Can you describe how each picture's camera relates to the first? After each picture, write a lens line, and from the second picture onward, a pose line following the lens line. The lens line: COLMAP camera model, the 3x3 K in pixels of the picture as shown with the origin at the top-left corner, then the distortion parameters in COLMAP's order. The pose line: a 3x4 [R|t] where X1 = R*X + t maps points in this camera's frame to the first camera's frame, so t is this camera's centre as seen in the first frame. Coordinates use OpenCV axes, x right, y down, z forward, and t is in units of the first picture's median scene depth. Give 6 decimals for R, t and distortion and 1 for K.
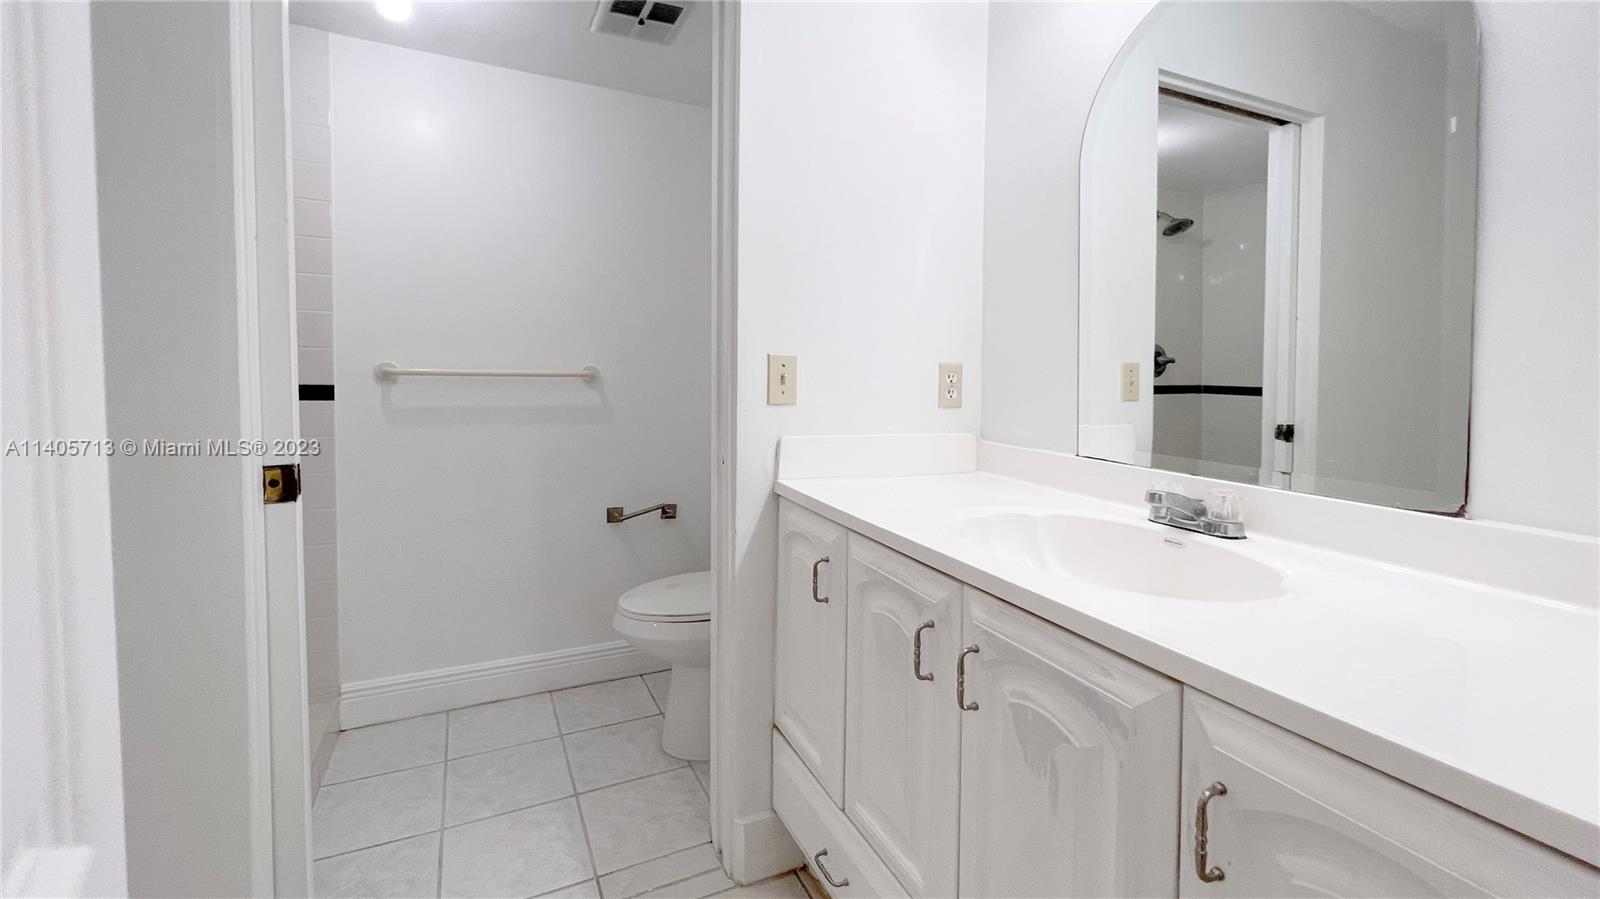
lens RADIAL K [[664.0, 0, 810.7], [0, 664.0, 375.2], [0, 0, 1]] dist [-0.004255, 0.000080]
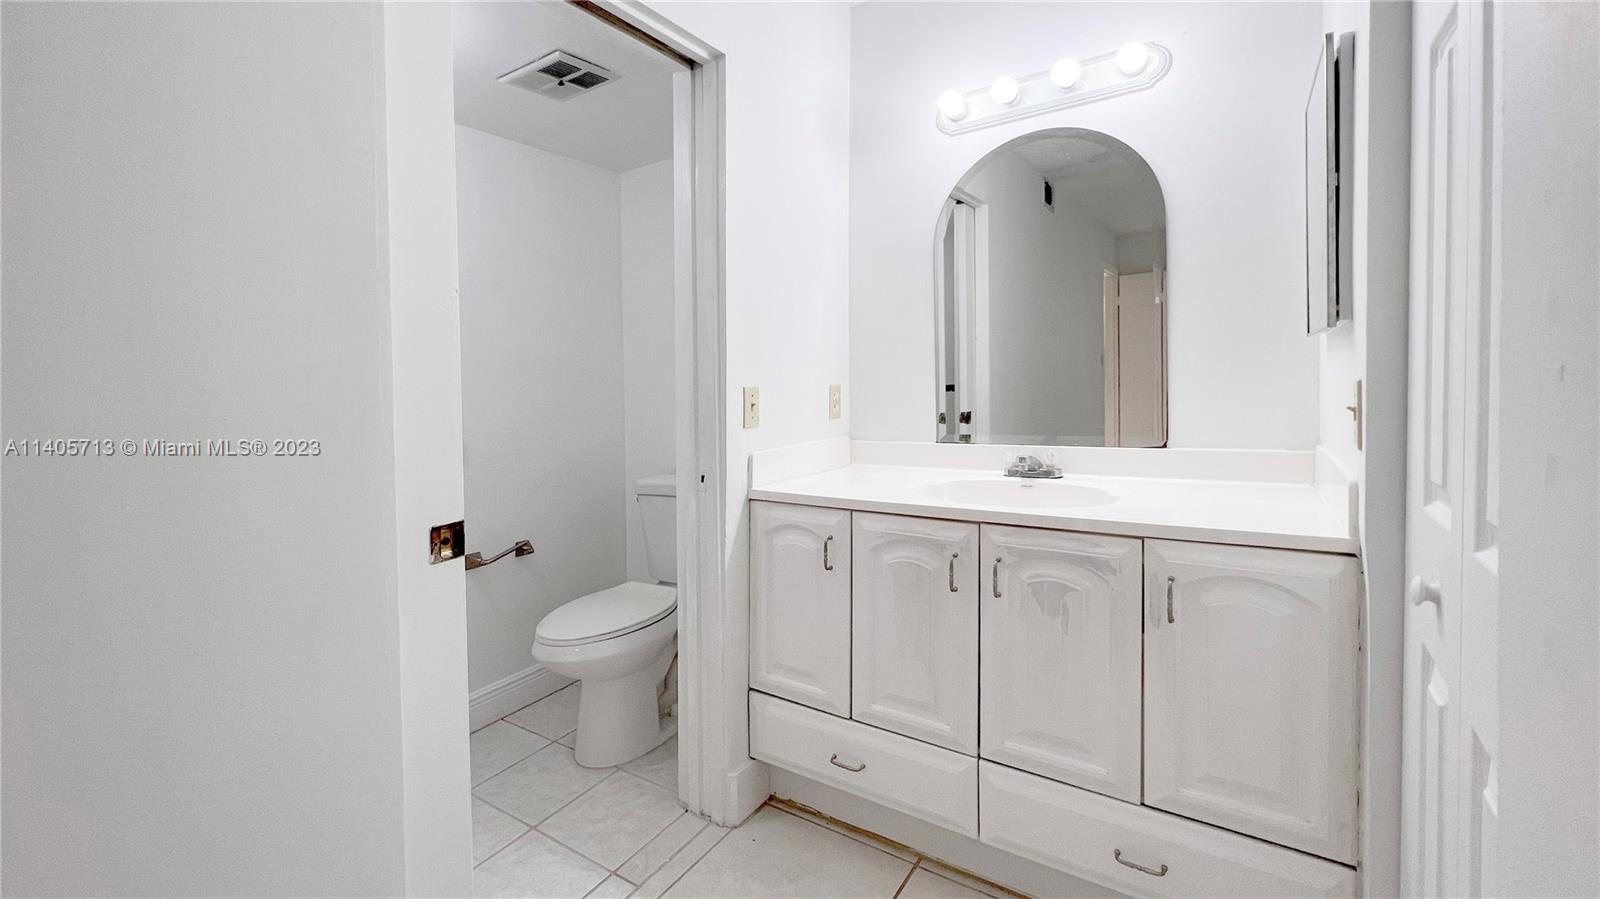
lens RADIAL K [[664.0, 0, 769.3], [0, 664.0, 393.2], [0, 0, 1]] dist [-0.004255, 0.000080]
pose [[0.874267, -0.068561, 0.480580, -0.579474], [0.066716, 0.997552, 0.020944, -0.040827], [-0.480840, 0.013752, 0.876701, -0.100175]]
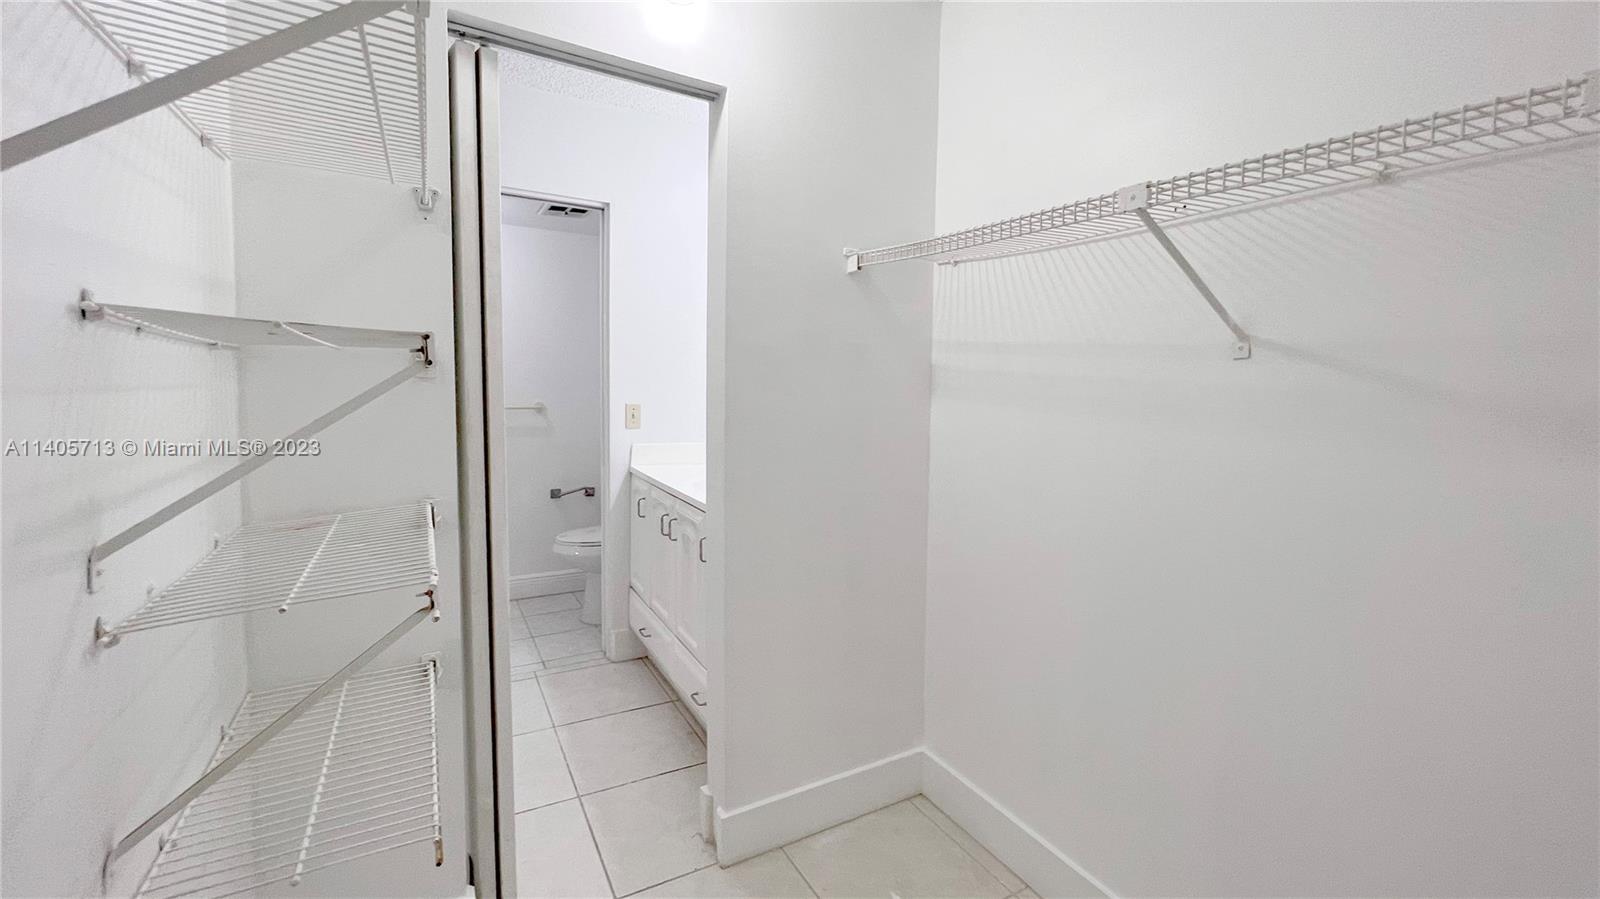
lens RADIAL K [[635.6, 0, 796.5], [0, 635.6, 446.3], [0, 0, 1]] dist [-0.002715, -0.000030]
pose [[0.998463, 0.018672, 0.052179, 0.340071], [-0.022535, 0.996970, 0.074458, -0.055131], [-0.050630, -0.075519, 0.995858, -0.924146]]
